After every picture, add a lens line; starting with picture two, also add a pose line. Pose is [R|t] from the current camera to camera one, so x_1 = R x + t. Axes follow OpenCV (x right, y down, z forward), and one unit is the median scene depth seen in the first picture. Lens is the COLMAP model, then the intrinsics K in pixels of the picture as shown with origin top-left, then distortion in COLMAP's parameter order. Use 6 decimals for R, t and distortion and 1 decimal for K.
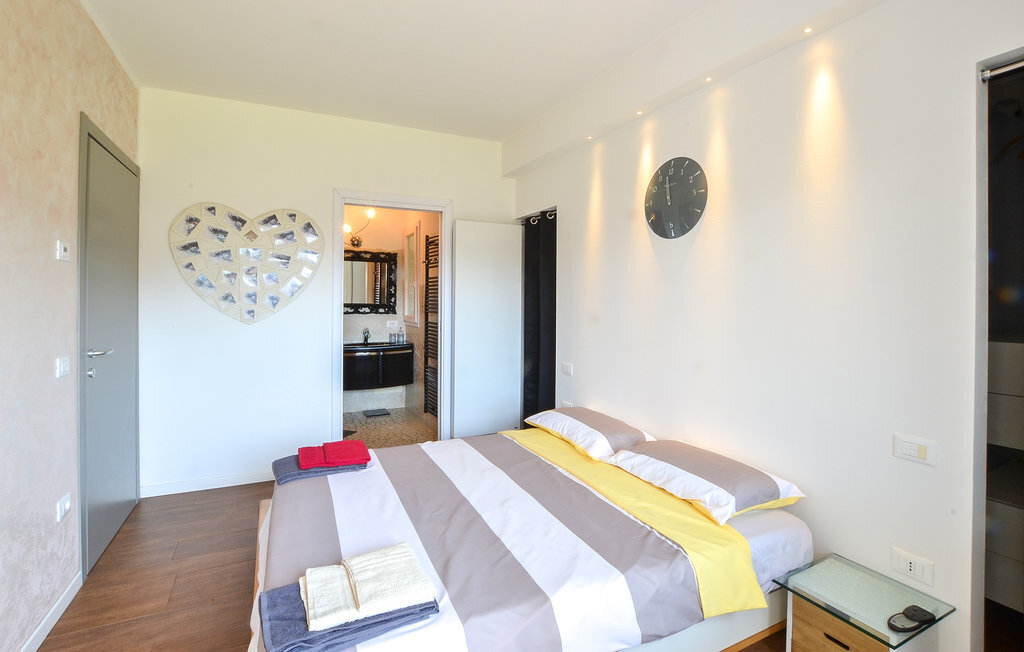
lens RADIAL K [[467.8, 0, 512.0], [0, 467.8, 303.3], [0, 0, 1]] dist [-0.000178, -0.000033]
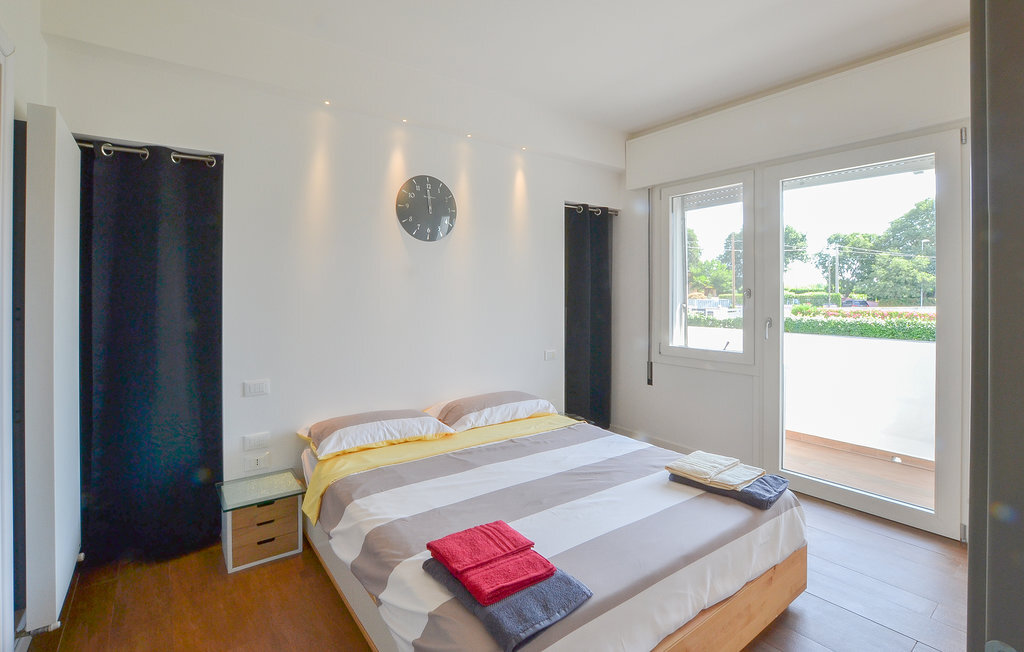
lens RADIAL K [[488.9, 0, 512.0], [0, 488.9, 289.6], [0, 0, 1]] dist [-0.000390, -0.000095]
pose [[-0.162480, -0.005127, 0.986699, -0.941714], [0.007394, 0.999952, 0.006413, -0.019263], [-0.986684, 0.008338, -0.162434, 0.987066]]
